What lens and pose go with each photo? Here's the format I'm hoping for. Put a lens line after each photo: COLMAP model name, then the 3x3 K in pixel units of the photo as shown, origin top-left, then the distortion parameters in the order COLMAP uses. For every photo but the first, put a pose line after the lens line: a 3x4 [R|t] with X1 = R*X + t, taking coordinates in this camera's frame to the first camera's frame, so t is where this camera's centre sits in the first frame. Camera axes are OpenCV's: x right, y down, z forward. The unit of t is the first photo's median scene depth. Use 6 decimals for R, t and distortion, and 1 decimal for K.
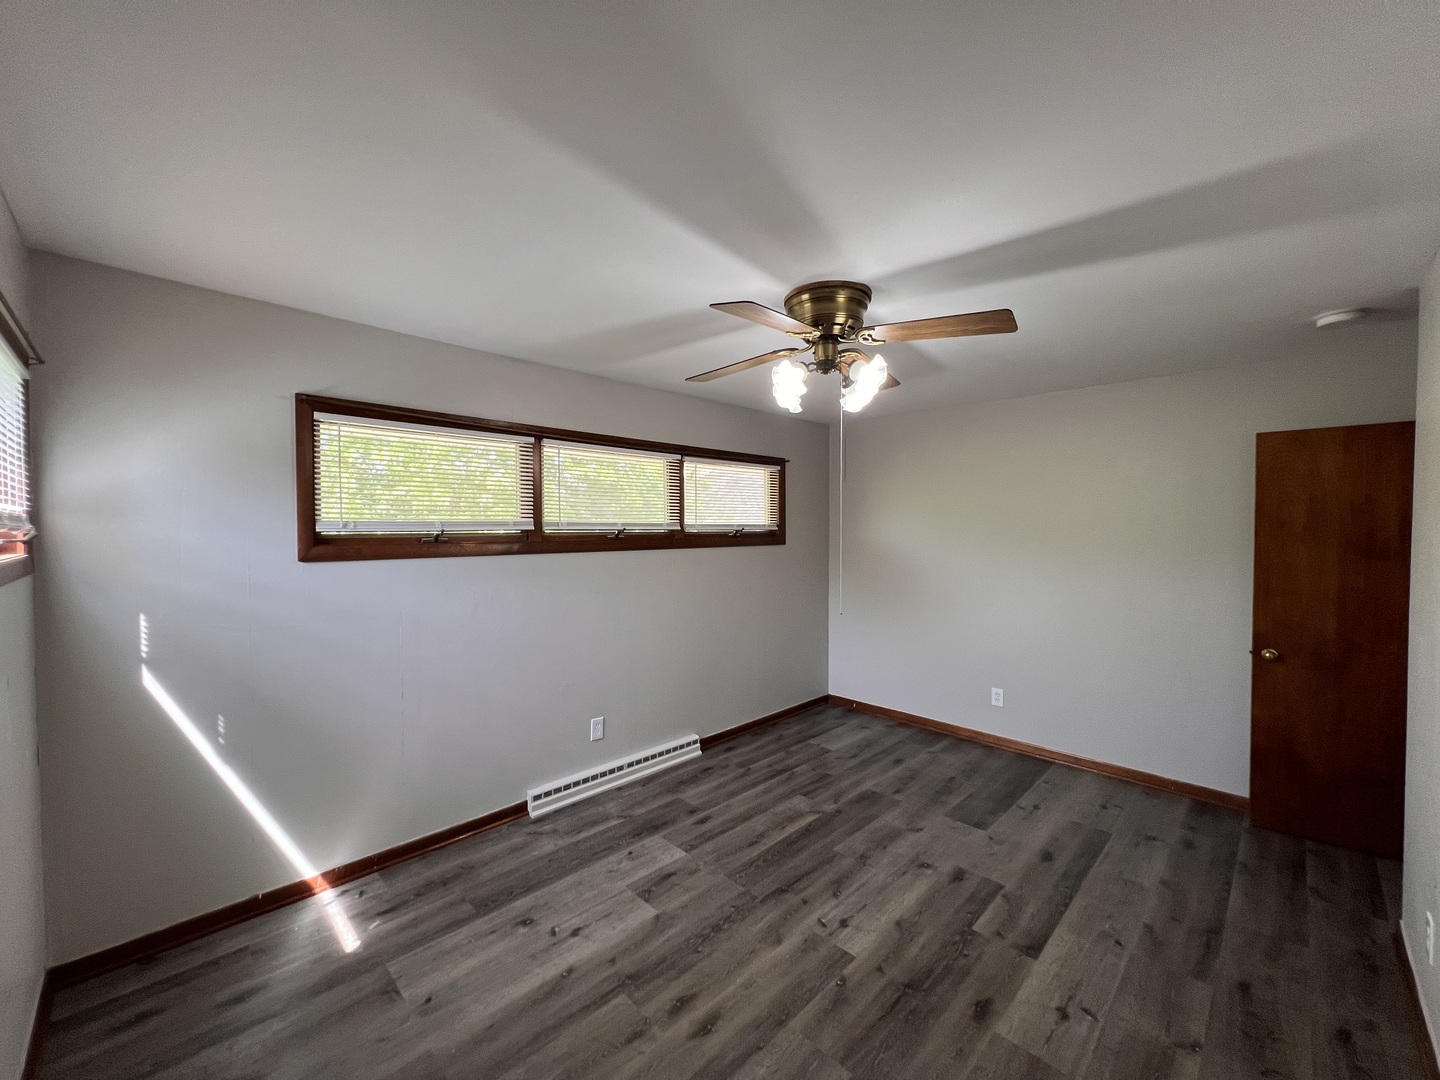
lens RADIAL K [[573.8, 0, 740.9], [0, 573.8, 562.7], [0, 0, 1]] dist [0.000287, 0.000333]
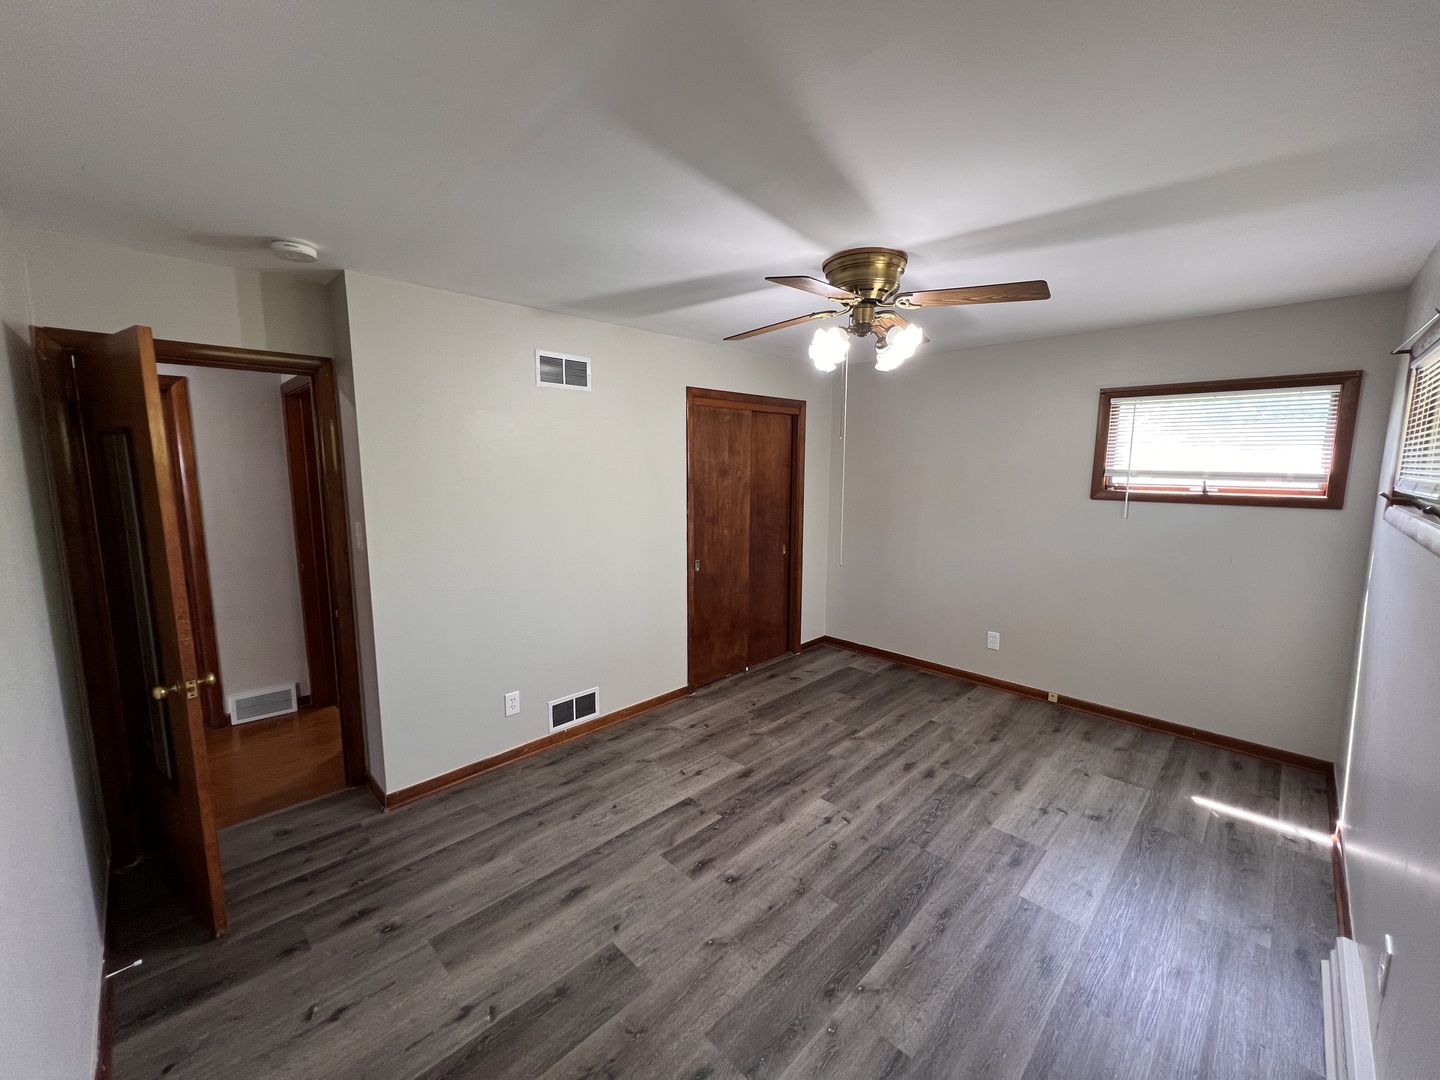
lens RADIAL K [[578.5, 0, 717.2], [0, 578.5, 536.4], [0, 0, 1]] dist [0.000622, 0.000083]
pose [[-0.999331, -0.007860, 0.035710, 0.365239], [-0.000905, 0.981639, 0.190745, -0.174568], [-0.036553, 0.190585, -0.980990, 2.043106]]
